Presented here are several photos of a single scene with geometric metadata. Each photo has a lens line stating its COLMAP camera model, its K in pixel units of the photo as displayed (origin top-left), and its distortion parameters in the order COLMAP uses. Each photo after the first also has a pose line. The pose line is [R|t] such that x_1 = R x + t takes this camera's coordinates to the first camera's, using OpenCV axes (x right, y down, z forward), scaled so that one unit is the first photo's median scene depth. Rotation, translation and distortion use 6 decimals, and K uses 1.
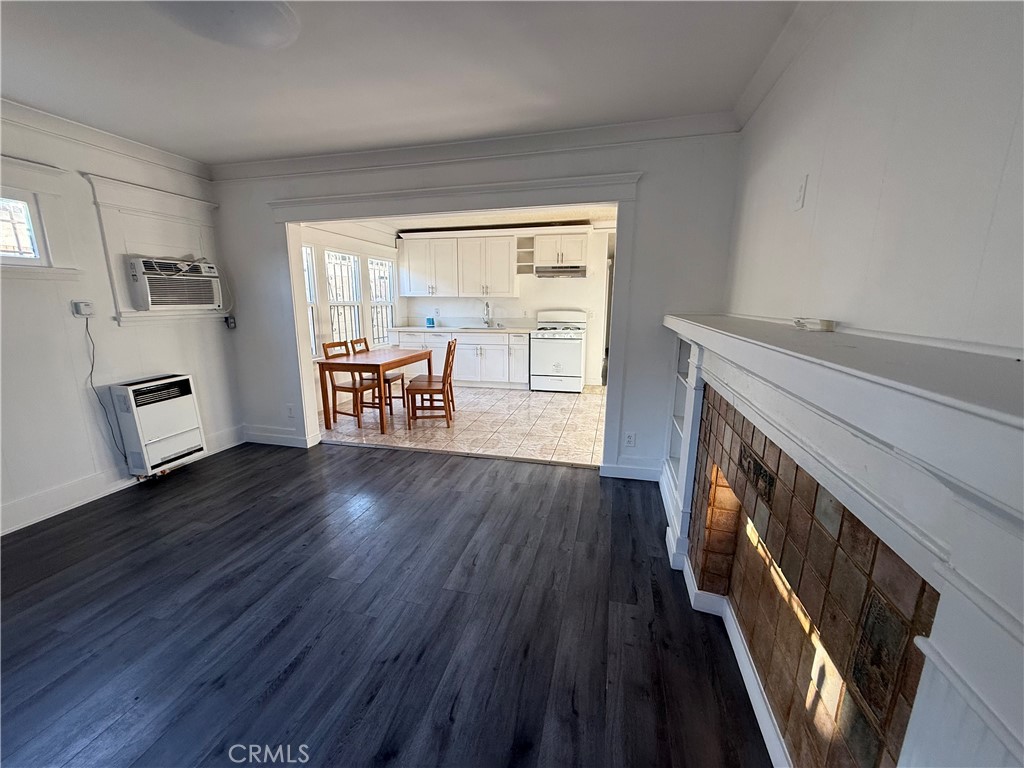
lens RADIAL K [[407.5, 0, 514.3], [0, 407.5, 385.6], [0, 0, 1]] dist [0.004011, 0.000105]
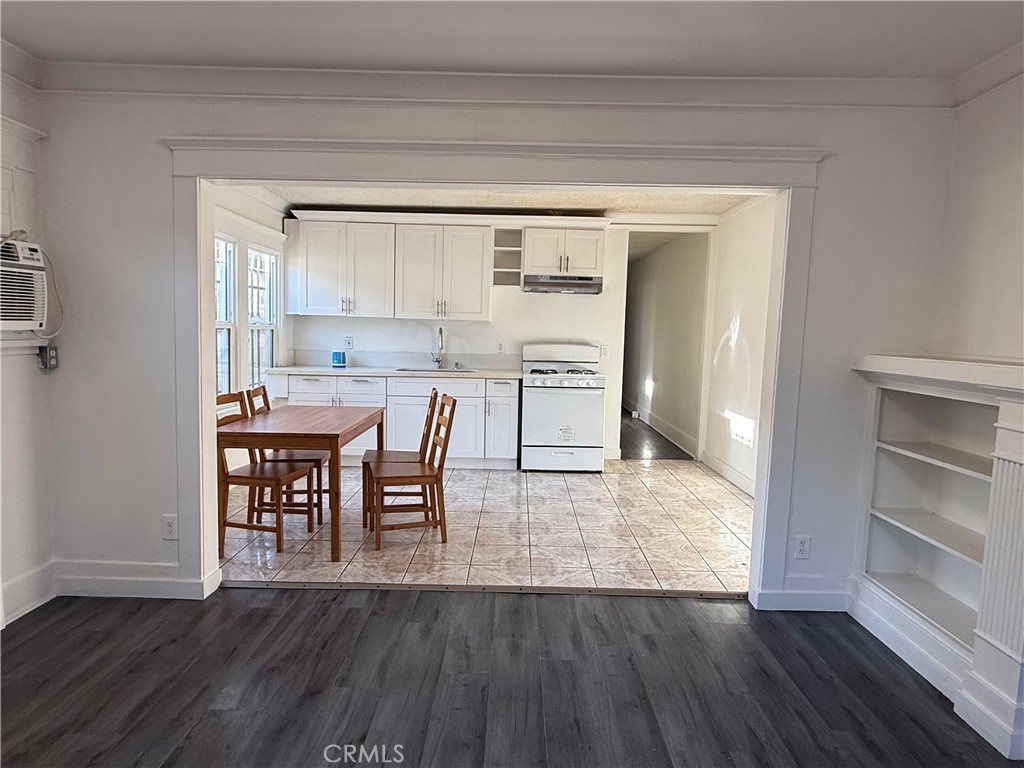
lens RADIAL K [[638.5, 0, 514.6], [0, 638.5, 386.7], [0, 0, 1]] dist [0.009881, -0.002851]
pose [[0.970303, 0.001127, 0.241888, -0.262062], [0.025915, 0.993749, -0.108586, -0.013283], [-0.240499, 0.111630, 0.964209, 0.078319]]
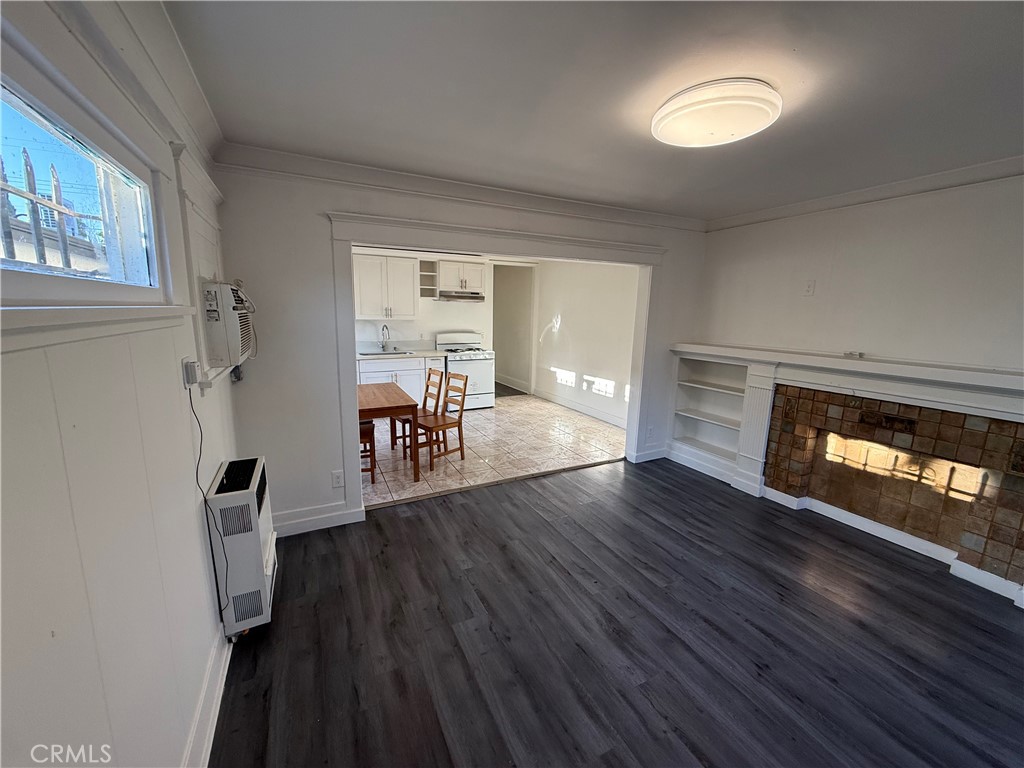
lens RADIAL K [[407.5, 0, 514.2], [0, 407.5, 383.3], [0, 0, 1]] dist [0.004011, 0.000105]
pose [[0.752202, -0.102090, 0.650976, -0.636088], [0.118842, 0.992743, 0.018367, -0.075467], [-0.648127, 0.063547, 0.758876, 0.155470]]
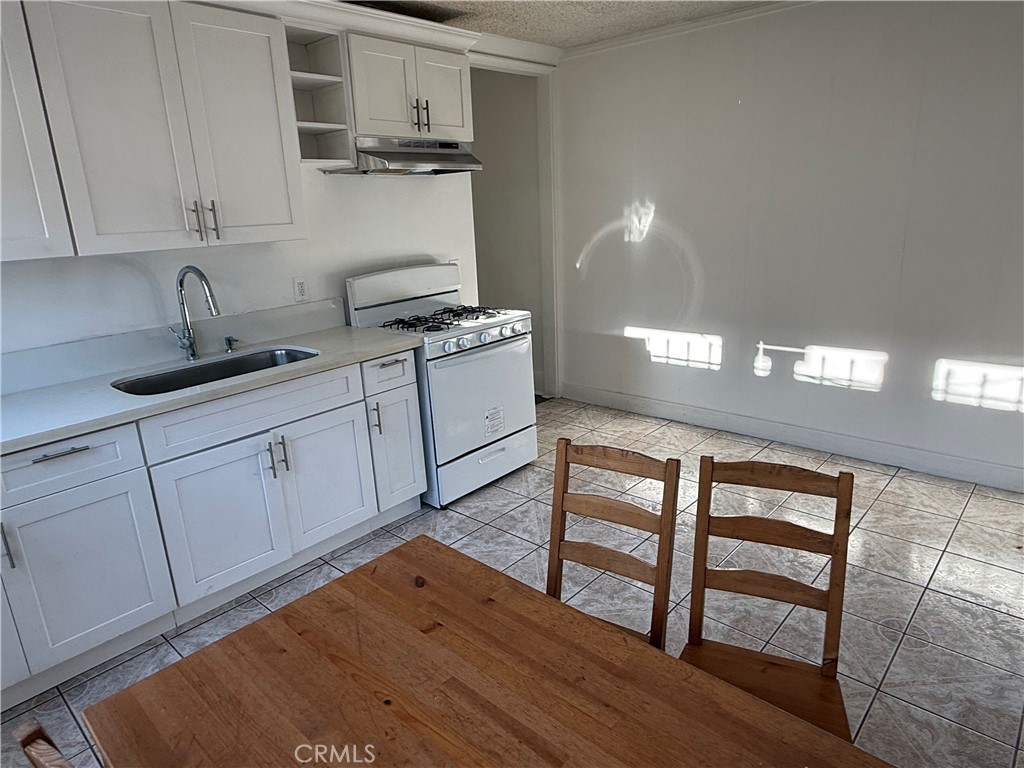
lens RADIAL K [[638.5, 0, 522.0], [0, 638.5, 368.6], [0, 0, 1]] dist [0.009881, -0.002851]
pose [[0.464773, -0.246979, 0.850287, -0.452267], [0.229579, 0.961082, 0.153672, -0.215345], [-0.855149, 0.123786, 0.503386, 0.856951]]
